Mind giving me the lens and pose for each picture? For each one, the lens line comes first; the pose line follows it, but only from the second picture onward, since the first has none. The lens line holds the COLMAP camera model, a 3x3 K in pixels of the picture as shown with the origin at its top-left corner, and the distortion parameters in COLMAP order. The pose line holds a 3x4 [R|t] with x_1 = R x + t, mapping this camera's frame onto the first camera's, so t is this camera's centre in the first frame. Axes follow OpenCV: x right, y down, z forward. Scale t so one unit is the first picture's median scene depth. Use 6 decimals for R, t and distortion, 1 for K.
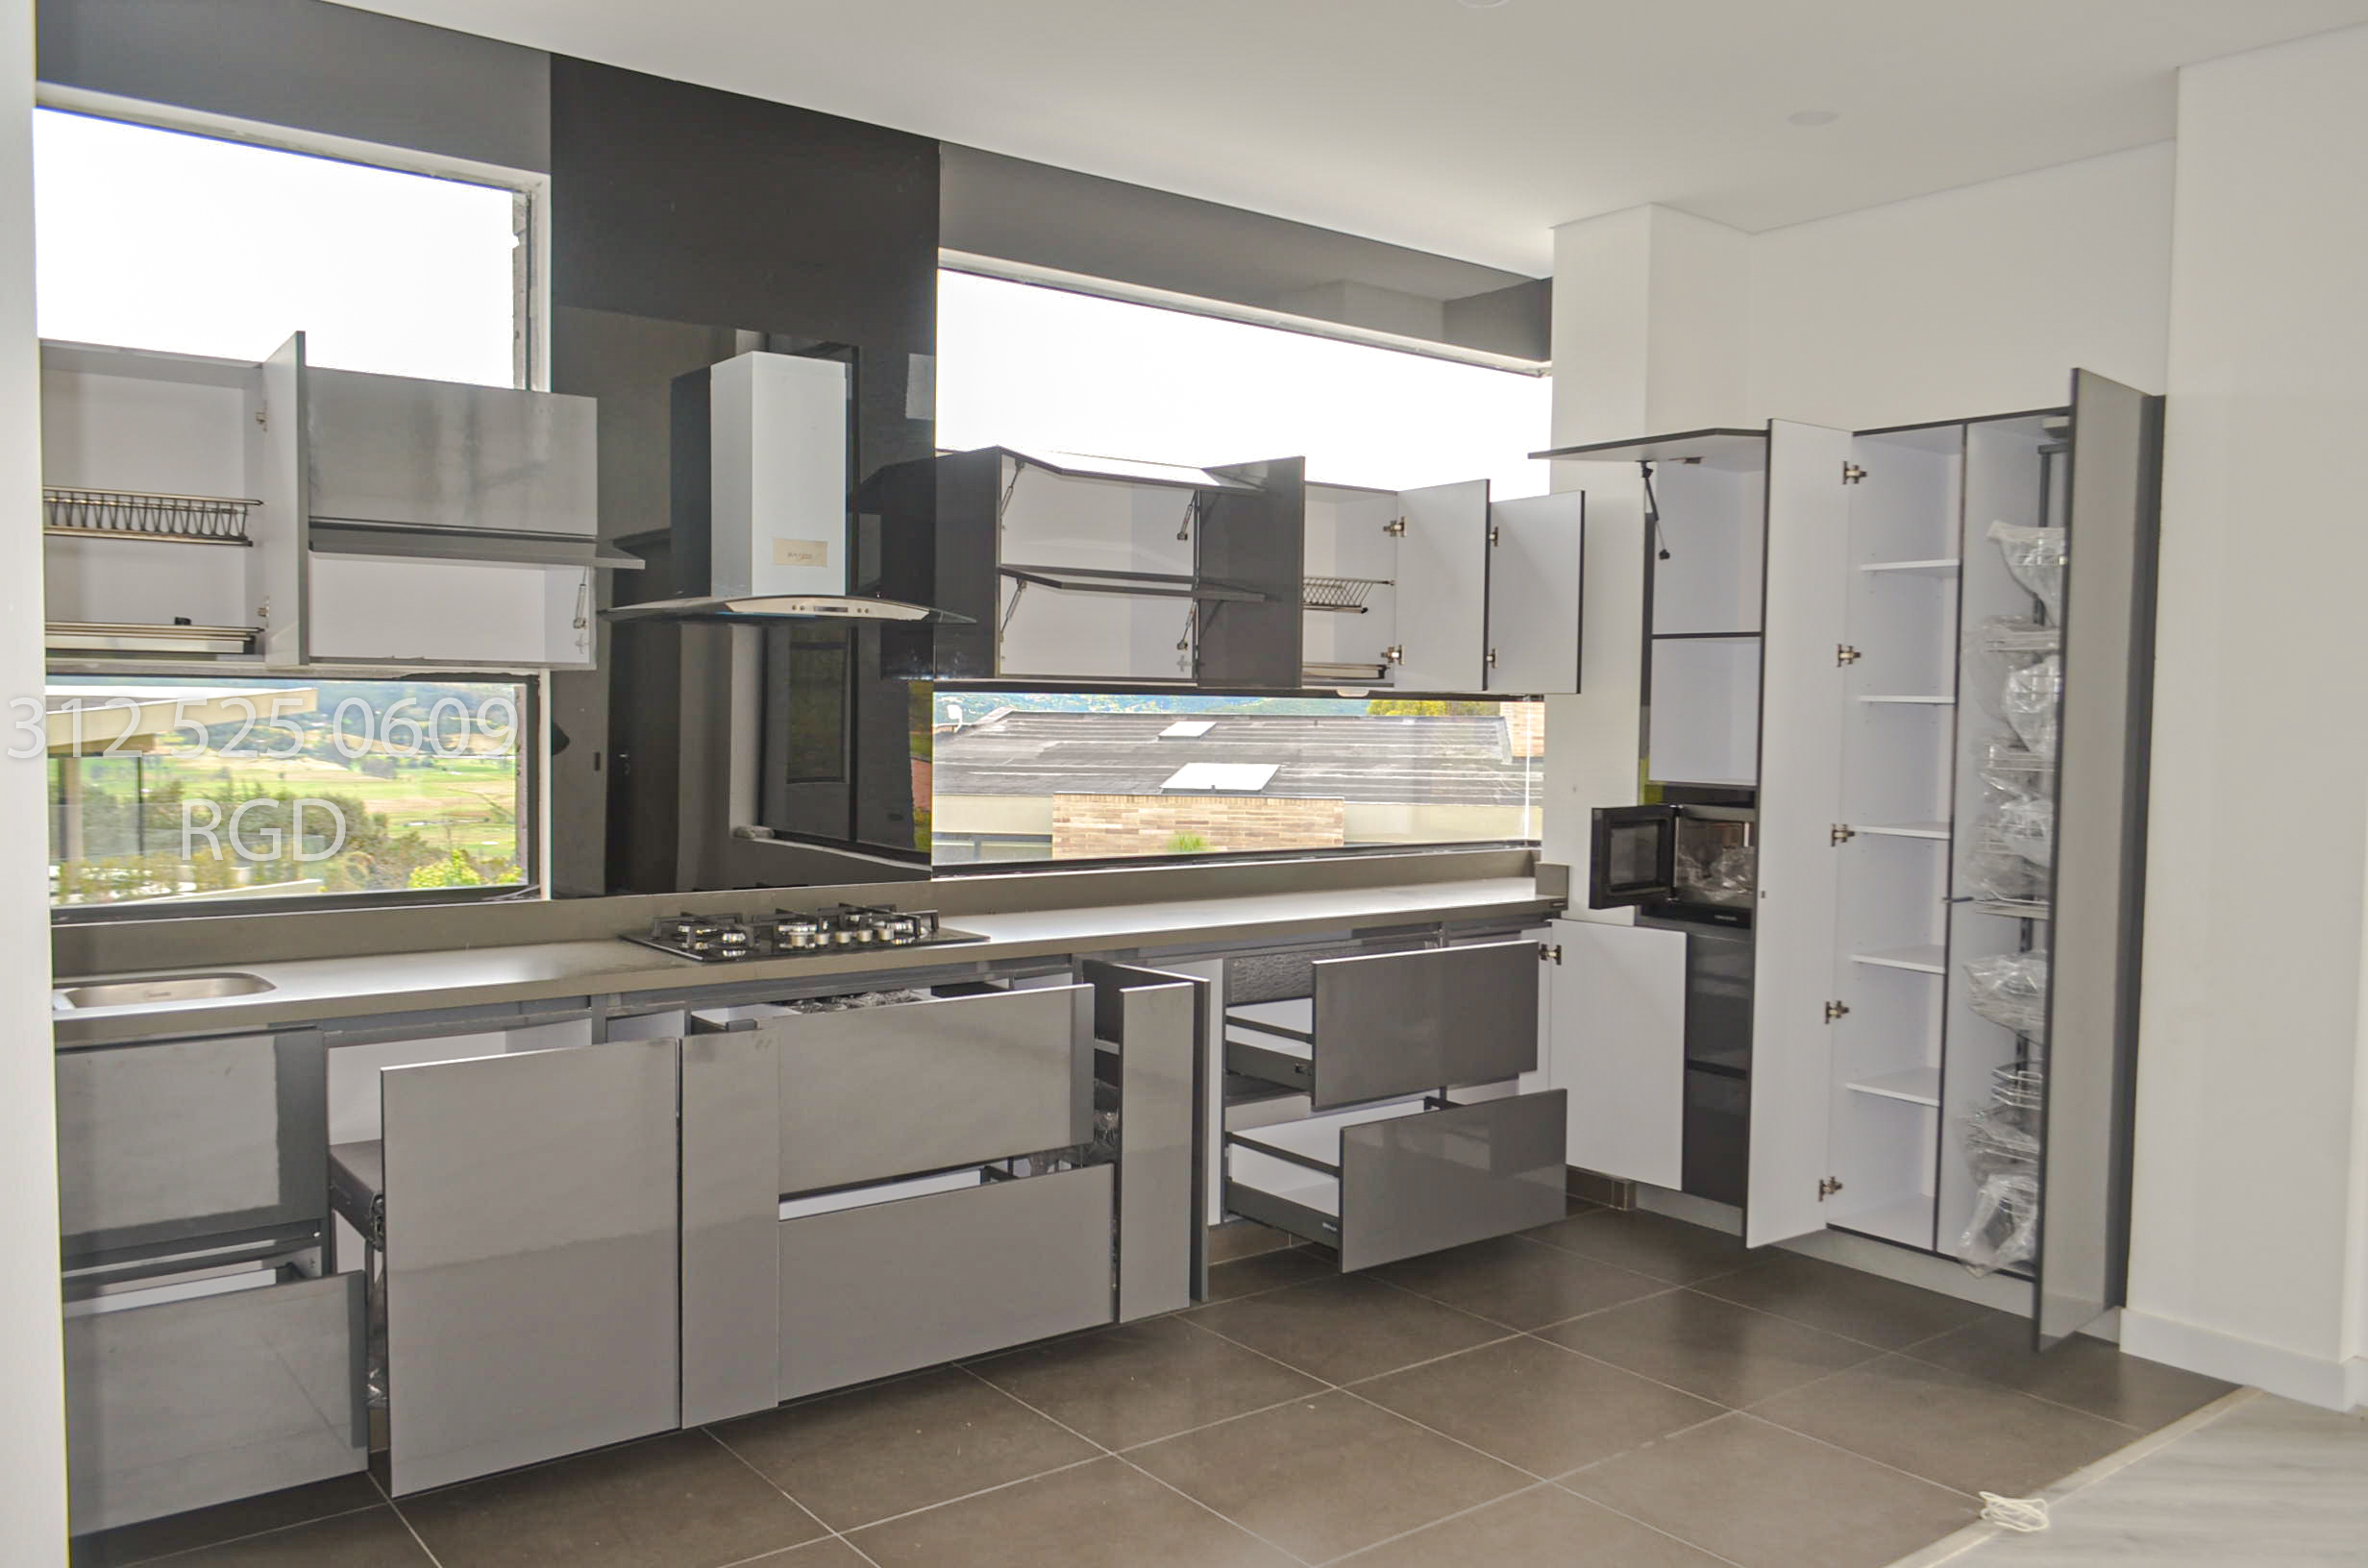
lens RADIAL K [[1836.1, 0, 1184.0], [0, 1836.1, 784.0], [0, 0, 1]] dist [-0.030908, -0.000461]
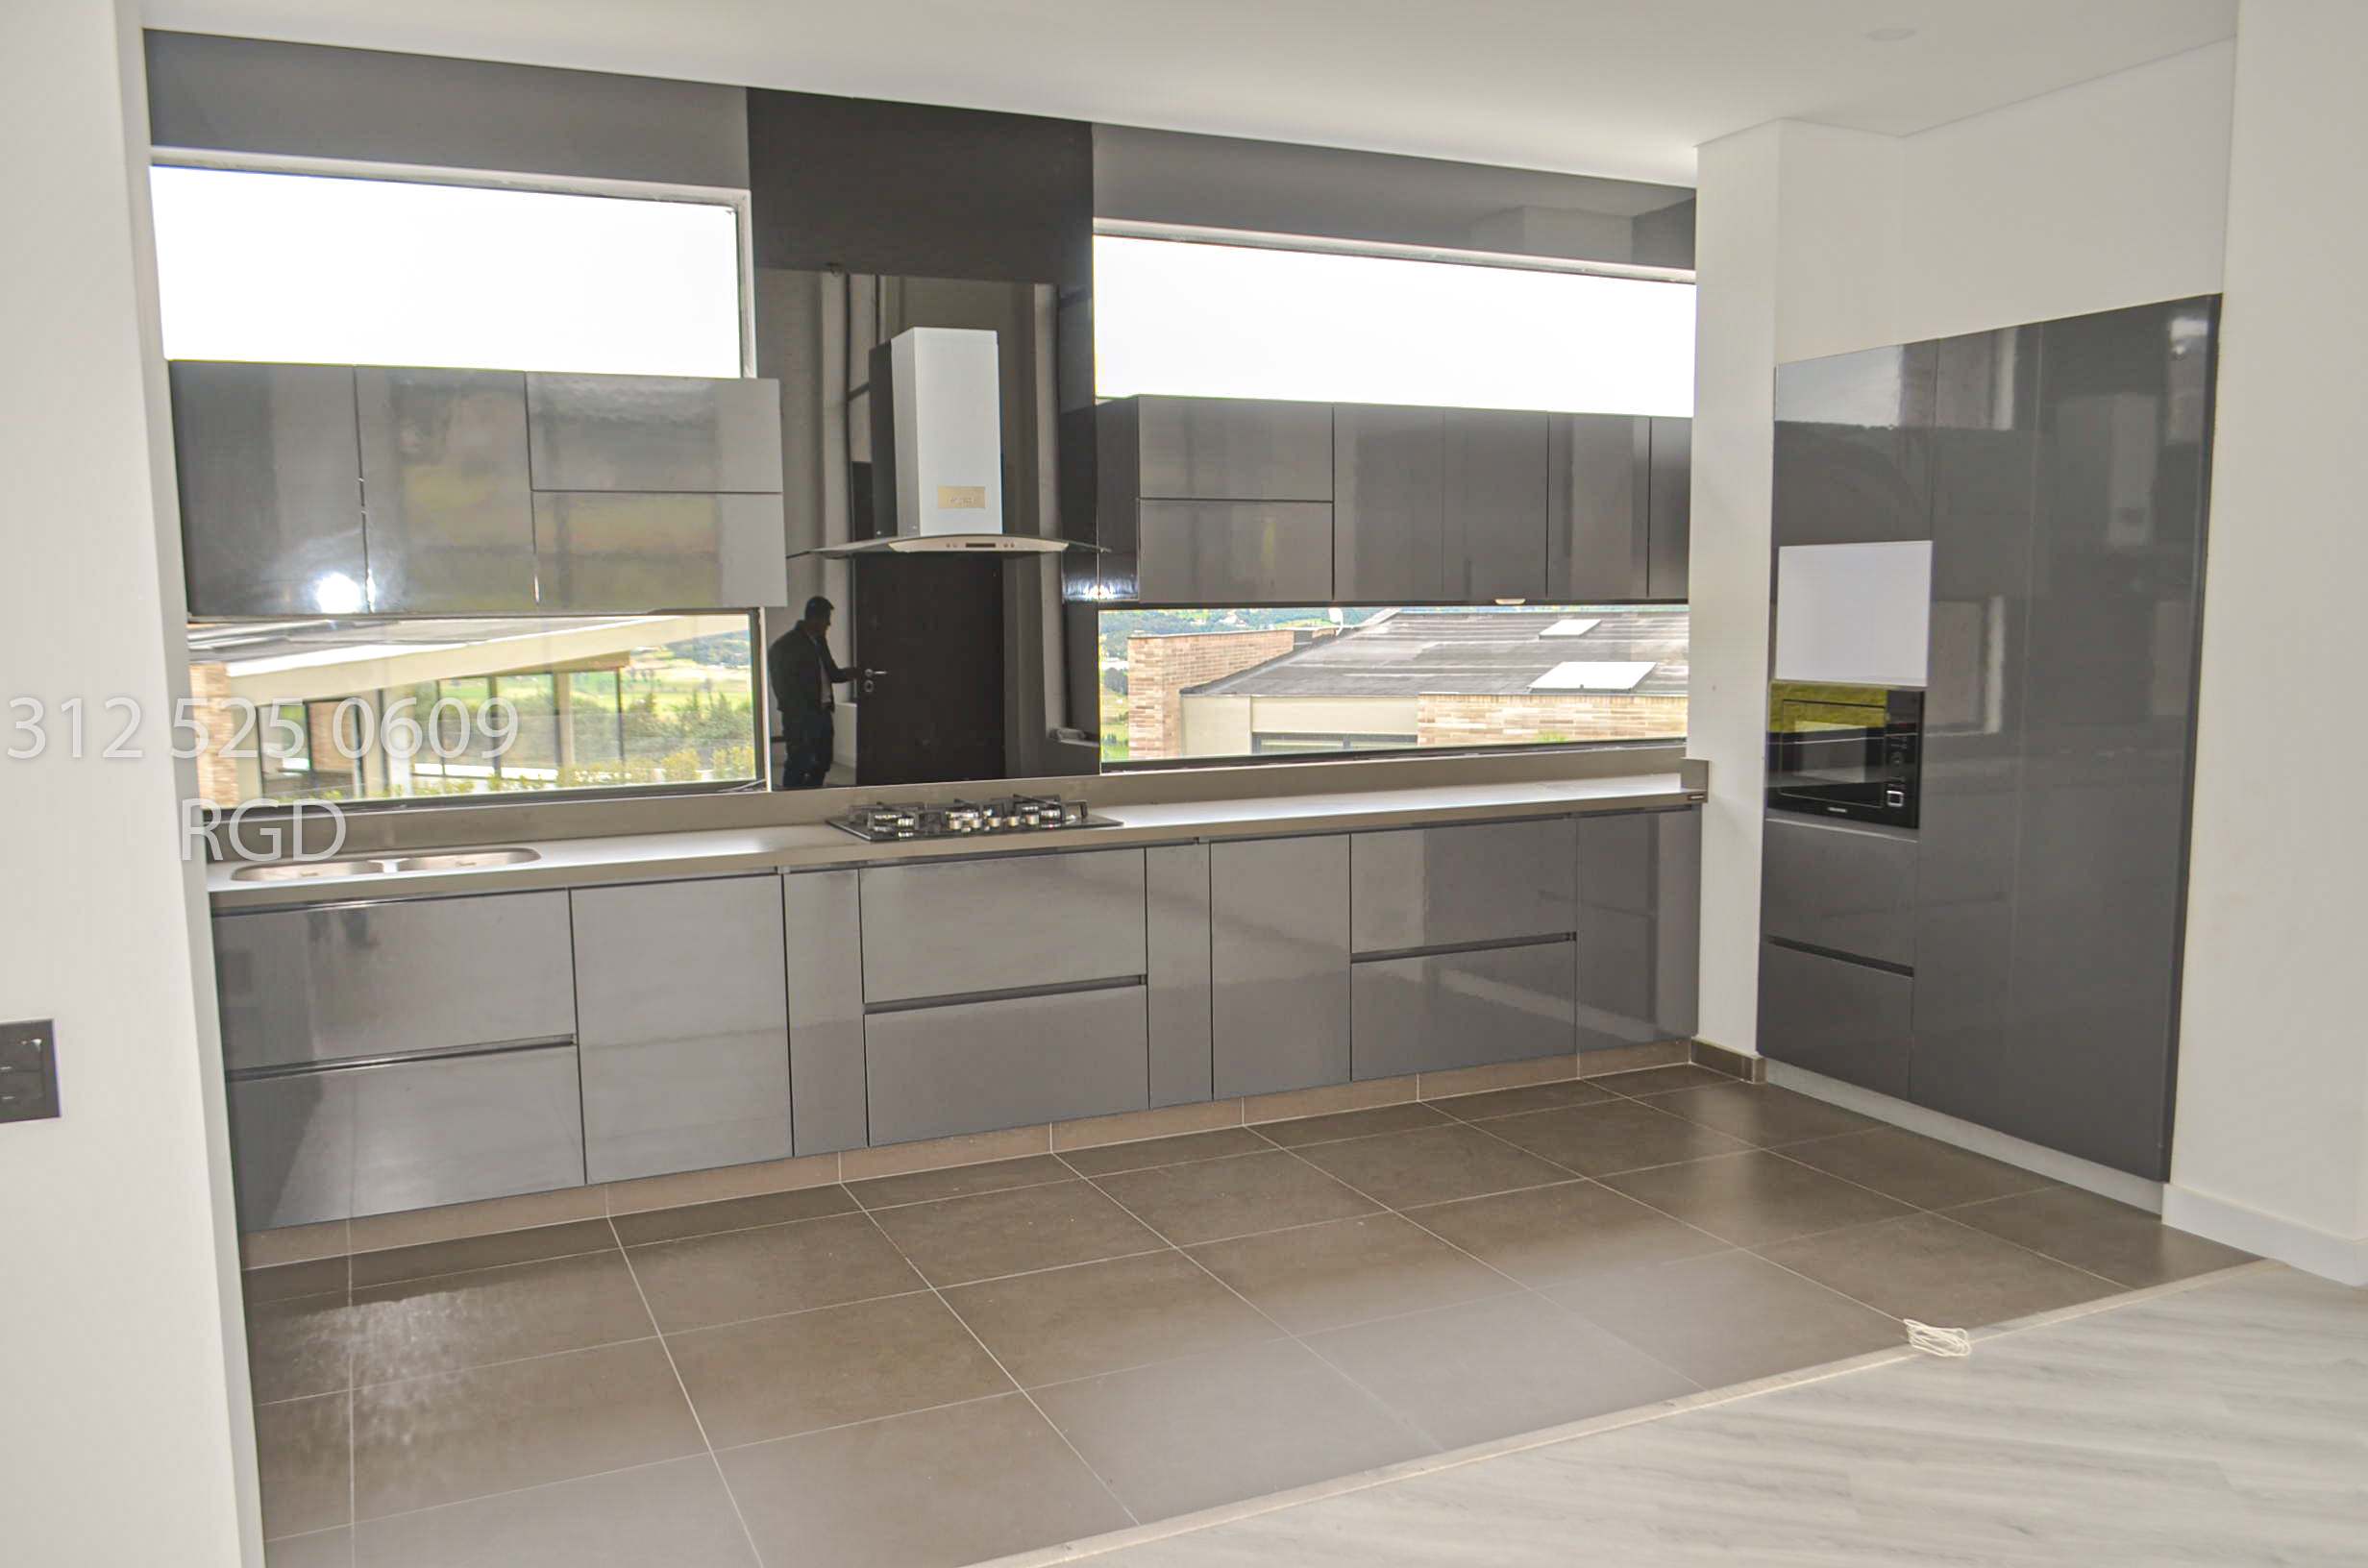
lens RADIAL K [[1851.9, 0, 1176.0], [0, 1851.9, 828.2], [0, 0, 1]] dist [-0.047168, 0.002396]
pose [[0.970819, 0.004553, -0.239770, 0.201132], [0.014020, 0.997032, 0.075699, -0.001929], [0.239403, -0.076852, 0.967874, -0.127804]]
